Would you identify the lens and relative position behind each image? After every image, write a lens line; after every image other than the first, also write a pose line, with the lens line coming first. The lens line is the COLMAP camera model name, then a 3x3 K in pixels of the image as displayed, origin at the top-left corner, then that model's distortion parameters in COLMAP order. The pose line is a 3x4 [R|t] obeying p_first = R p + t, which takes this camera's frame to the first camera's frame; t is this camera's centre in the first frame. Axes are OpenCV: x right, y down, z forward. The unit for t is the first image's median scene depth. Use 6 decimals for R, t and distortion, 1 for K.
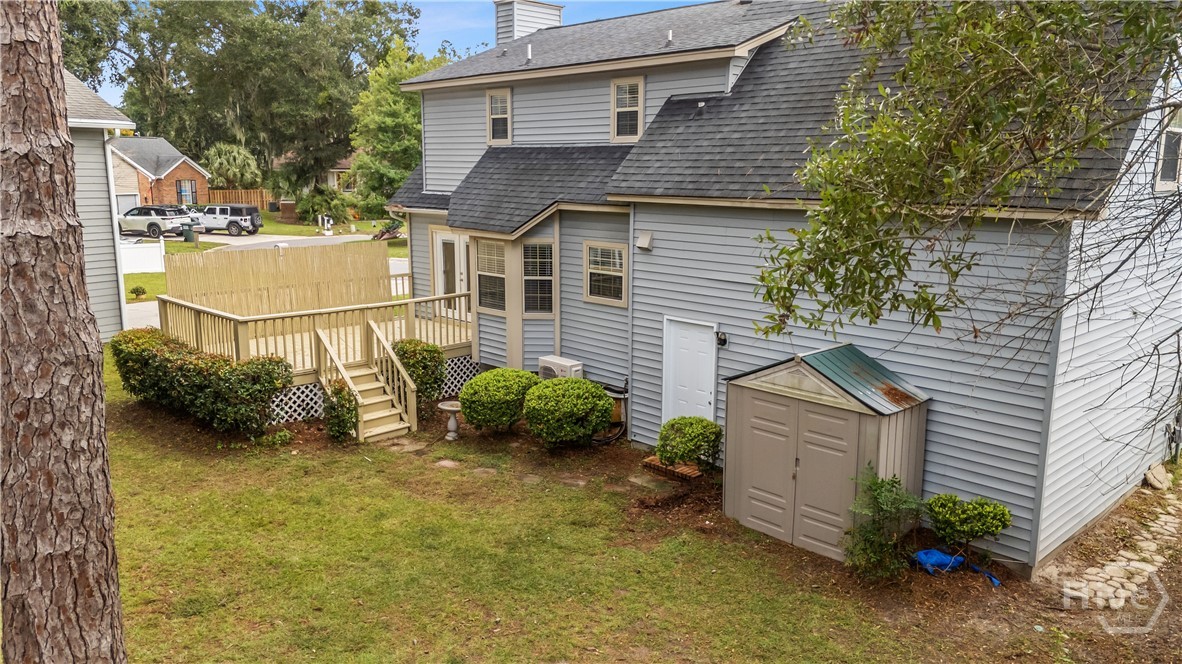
lens RADIAL K [[868.1, 0, 595.2], [0, 868.1, 332.1], [0, 0, 1]] dist [0.068937, -0.055596]
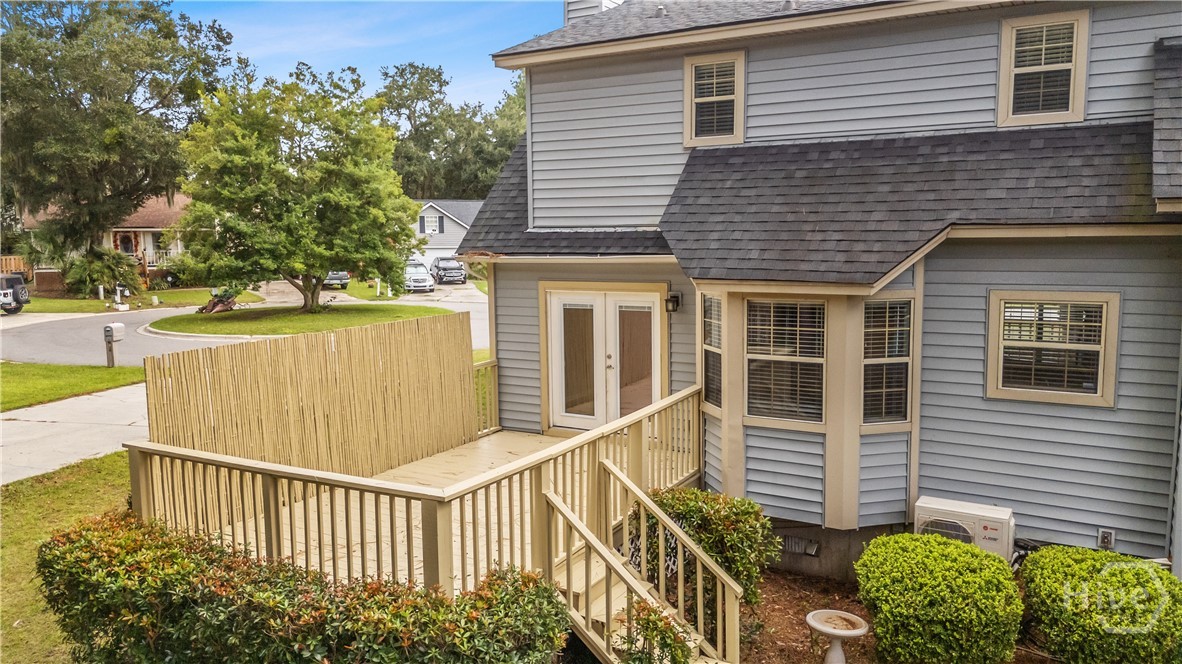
lens RADIAL K [[868.1, 0, 595.2], [0, 868.1, 332.1], [0, 0, 1]] dist [0.068937, -0.055596]
pose [[0.961643, -0.047798, 0.270107, -0.356258], [0.066511, 0.995947, -0.060554, -0.051977], [-0.266118, 0.076196, 0.960924, 0.438605]]
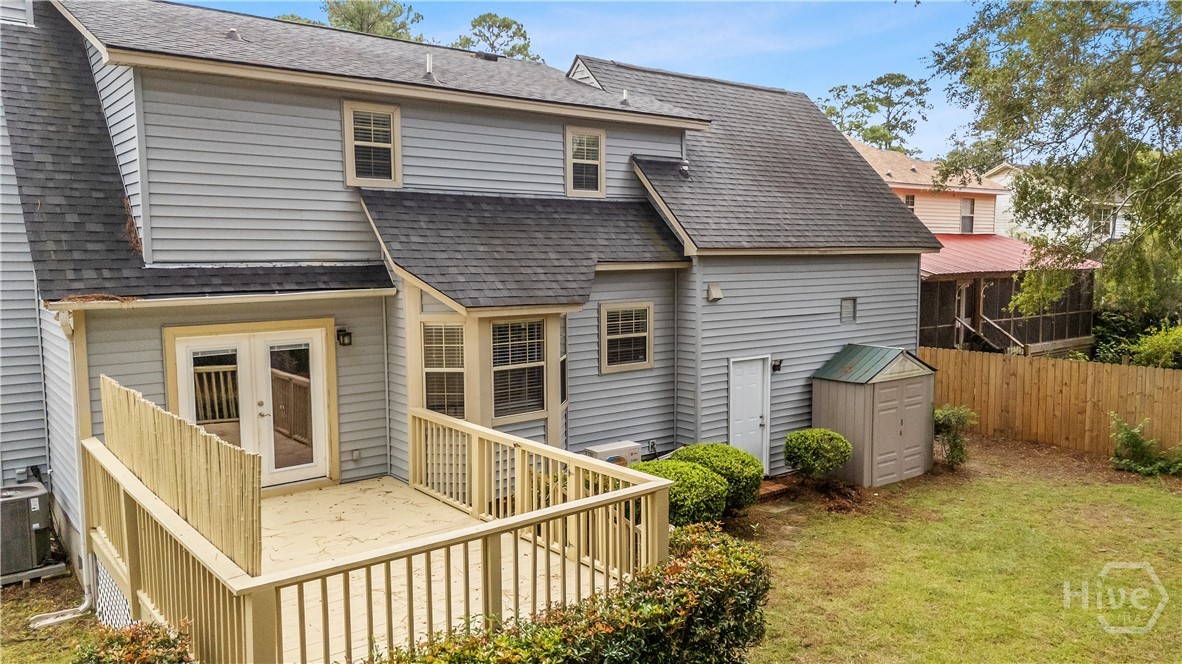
lens RADIAL K [[868.1, 0, 595.2], [0, 868.1, 332.1], [0, 0, 1]] dist [0.068937, -0.055596]
pose [[0.105801, -0.098025, 0.989544, -0.746763], [0.191581, 0.978495, 0.076447, -0.124148], [-0.975758, 0.181490, 0.122305, 0.765982]]
